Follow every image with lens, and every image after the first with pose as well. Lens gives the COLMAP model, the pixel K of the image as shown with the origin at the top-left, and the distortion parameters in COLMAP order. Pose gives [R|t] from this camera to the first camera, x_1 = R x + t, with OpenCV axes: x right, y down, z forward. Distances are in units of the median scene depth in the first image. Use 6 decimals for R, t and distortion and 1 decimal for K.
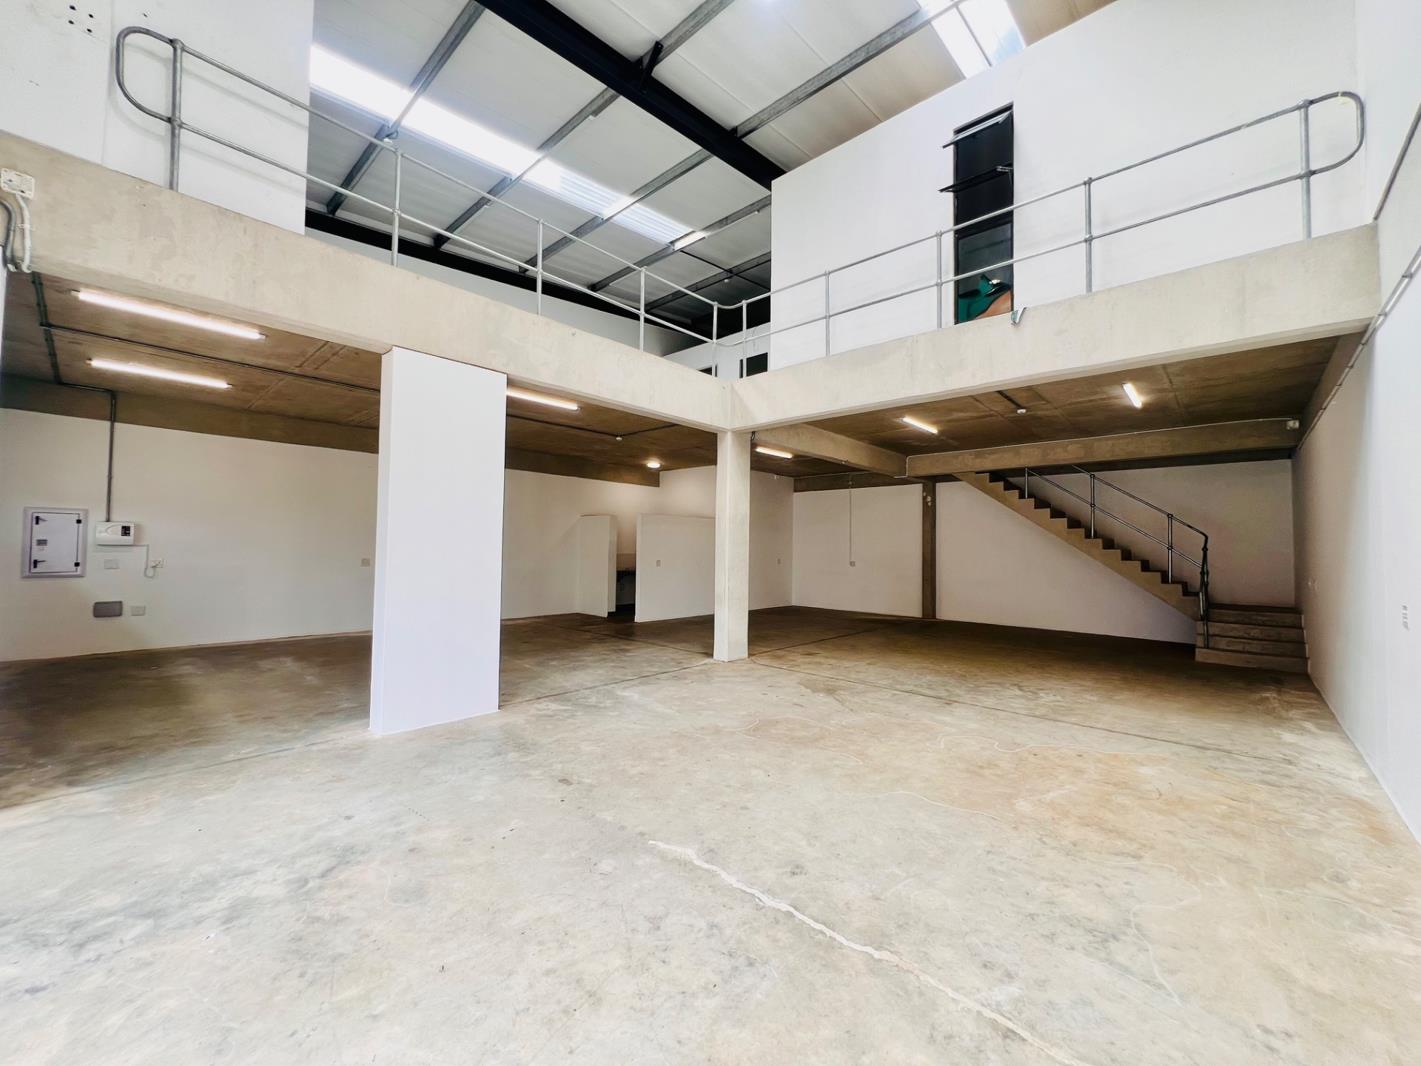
lens RADIAL K [[569.0, 0, 710.5], [0, 569.0, 533.0], [0, 0, 1]] dist [-0.002766, -0.000127]
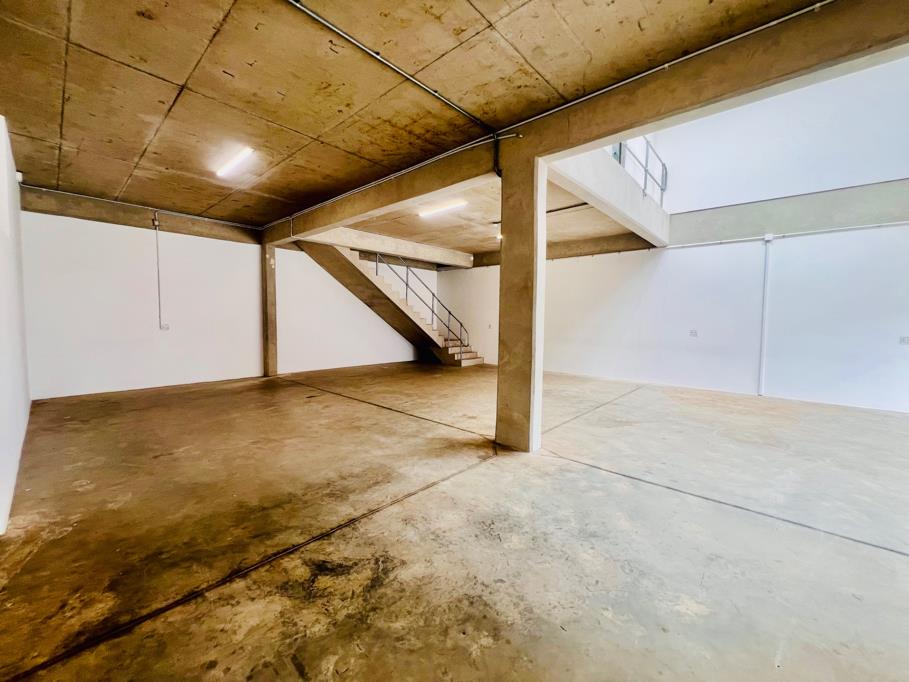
lens RADIAL K [[364.0, 0, 454.5], [0, 364.0, 341.0], [0, 0, 1]] dist [-0.002766, -0.000127]
pose [[-0.014765, -0.078005, 0.996844, -0.316591], [-0.038325, 0.996264, 0.077392, 0.021683], [-0.999156, -0.037062, -0.017700, 0.734611]]
